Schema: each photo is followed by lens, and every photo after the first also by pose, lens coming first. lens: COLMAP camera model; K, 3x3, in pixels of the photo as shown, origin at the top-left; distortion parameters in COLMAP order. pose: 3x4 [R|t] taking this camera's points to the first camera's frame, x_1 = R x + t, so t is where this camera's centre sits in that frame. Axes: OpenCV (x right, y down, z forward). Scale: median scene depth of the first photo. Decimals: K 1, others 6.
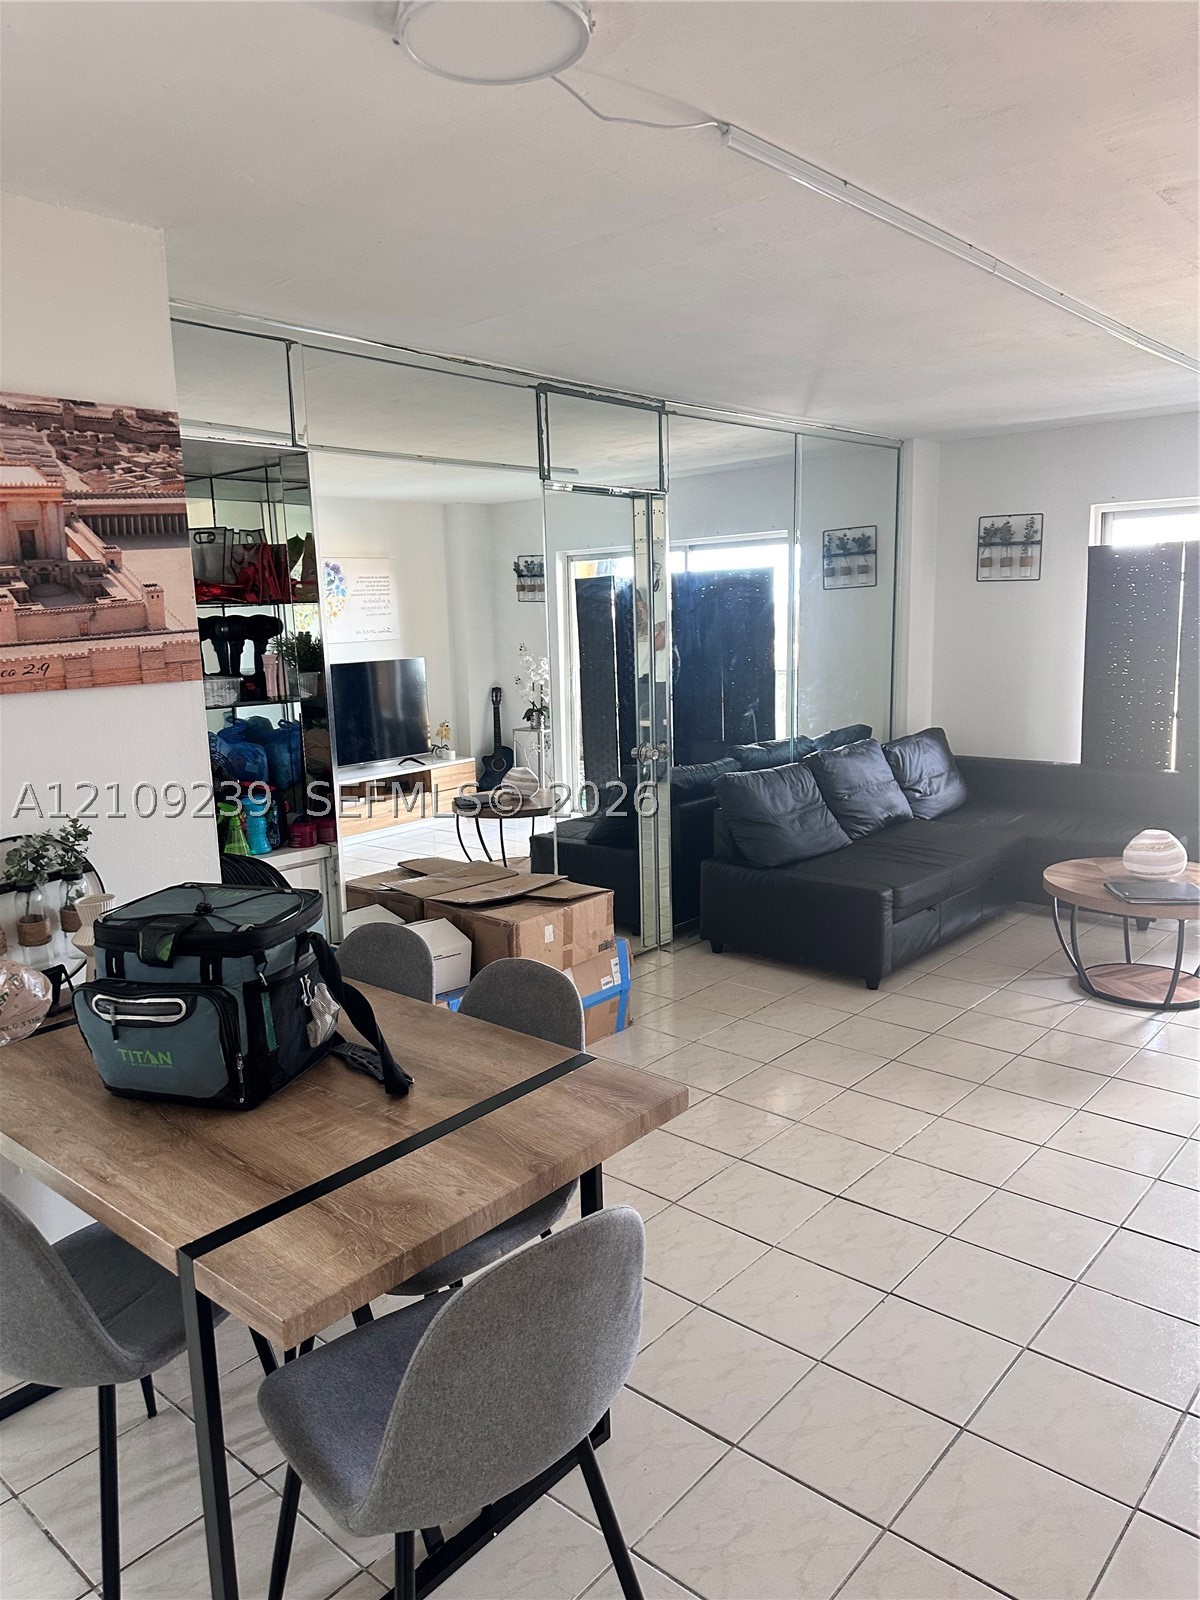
lens RADIAL K [[1132.5, 0, 600.0], [0, 1132.5, 800.8], [0, 0, 1]] dist [-0.128184, 0.000041]
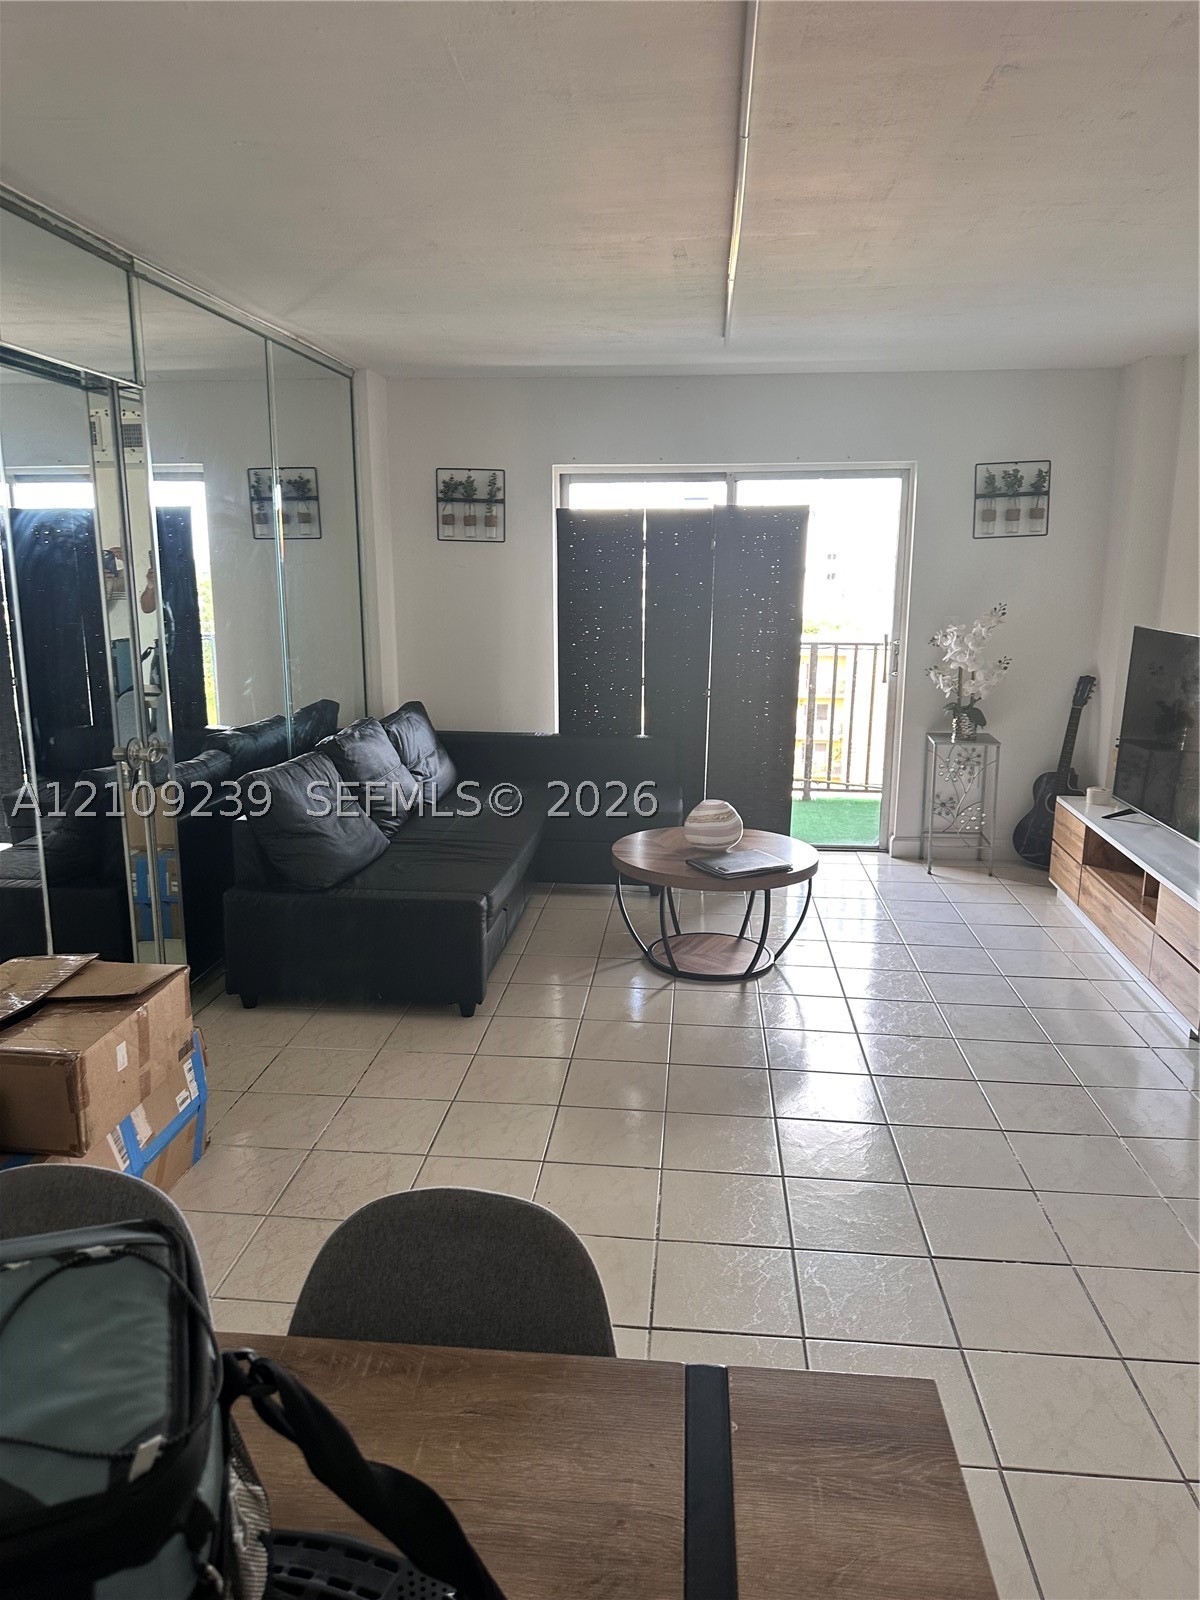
lens RADIAL K [[1073.2, 0, 601.3], [0, 1073.2, 762.5], [0, 0, 1]] dist [0.122012, -0.166721]
pose [[0.775855, -0.069233, 0.627101, -0.164622], [0.062829, 0.997498, 0.032393, -0.040575], [-0.627775, 0.014268, 0.778264, 0.264312]]
